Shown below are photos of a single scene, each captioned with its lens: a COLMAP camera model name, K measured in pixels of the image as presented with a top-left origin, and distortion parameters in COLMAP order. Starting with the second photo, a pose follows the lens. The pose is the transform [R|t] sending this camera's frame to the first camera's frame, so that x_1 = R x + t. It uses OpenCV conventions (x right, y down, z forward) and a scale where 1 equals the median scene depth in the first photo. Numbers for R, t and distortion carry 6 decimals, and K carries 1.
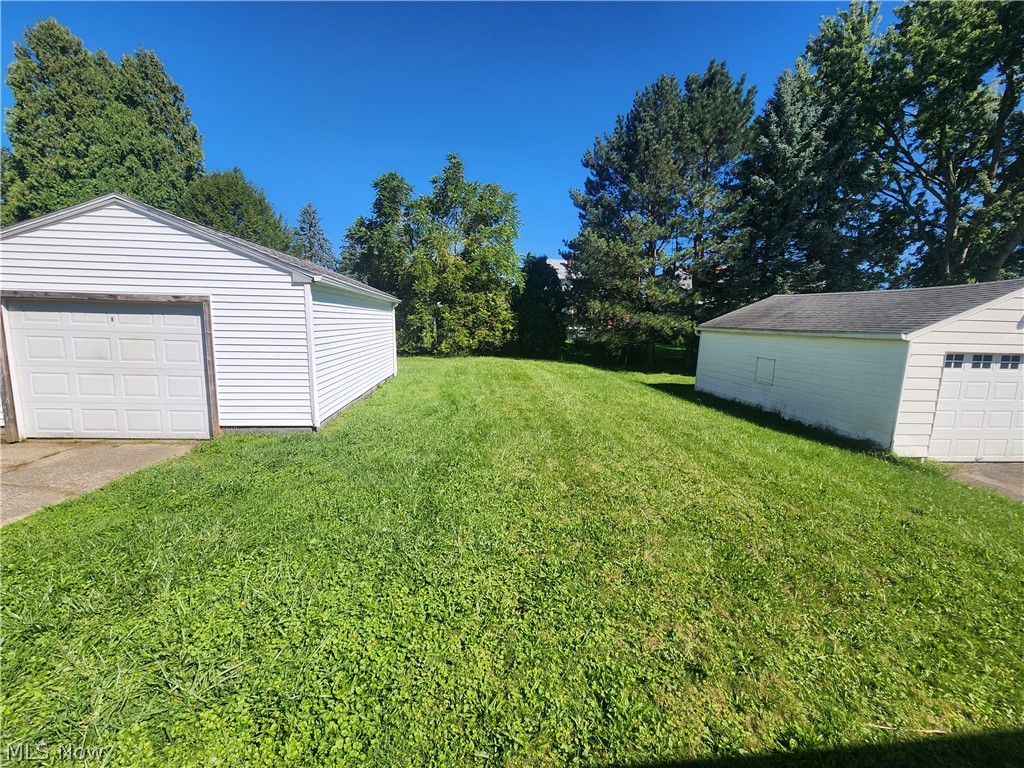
lens RADIAL K [[418.9, 0, 507.3], [0, 418.9, 383.2], [0, 0, 1]] dist [0.000051, -0.000083]
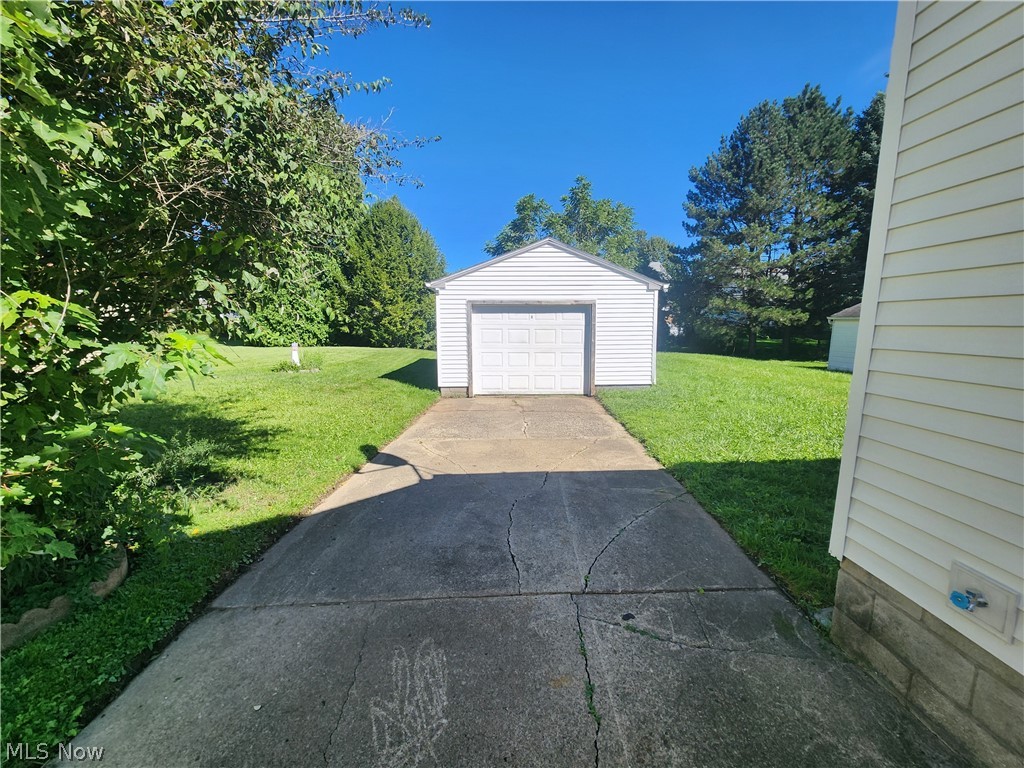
lens RADIAL K [[418.9, 0, 513.3], [0, 418.9, 385.8], [0, 0, 1]] dist [0.000051, -0.000083]
pose [[0.999001, -0.023174, -0.038211, -0.324191], [0.023133, 0.999731, -0.001512, 0.035236], [0.038236, 0.000627, 0.999269, -0.189873]]
